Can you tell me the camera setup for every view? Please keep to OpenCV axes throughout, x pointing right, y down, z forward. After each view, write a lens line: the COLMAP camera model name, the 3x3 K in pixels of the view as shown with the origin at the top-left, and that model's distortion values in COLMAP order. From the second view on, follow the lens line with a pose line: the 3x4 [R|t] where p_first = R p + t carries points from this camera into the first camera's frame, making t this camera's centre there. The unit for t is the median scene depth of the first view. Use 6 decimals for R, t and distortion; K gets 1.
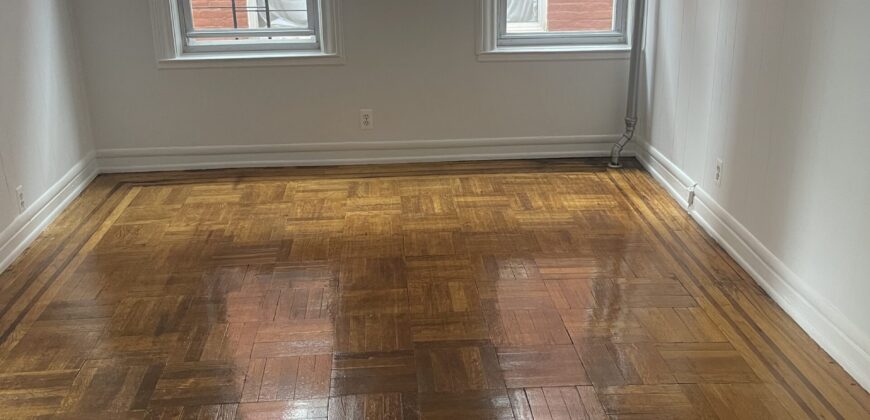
lens RADIAL K [[866.5, 0, 435.0], [0, 866.5, 210.0], [0, 0, 1]] dist [-0.007680, -0.014896]
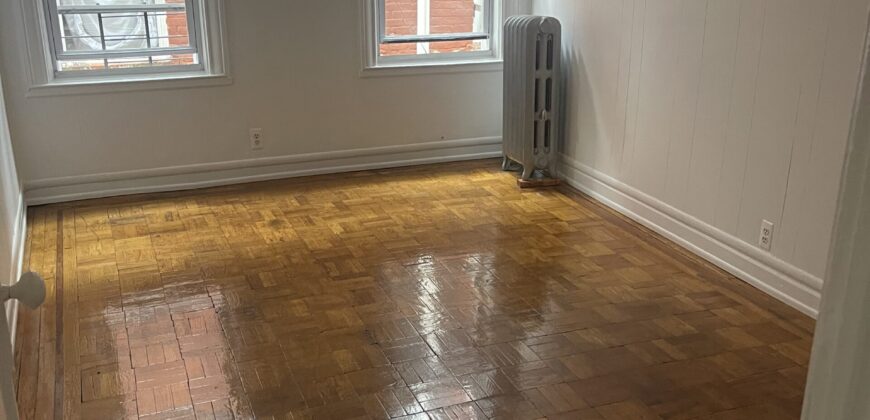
lens RADIAL K [[866.5, 0, 435.0], [0, 866.5, 210.0], [0, 0, 1]] dist [-0.007680, -0.014896]
pose [[0.949477, -0.077313, 0.304164, -0.195810], [0.084779, 0.996335, -0.011397, 0.006478], [-0.302168, 0.036608, 0.952551, -0.011424]]
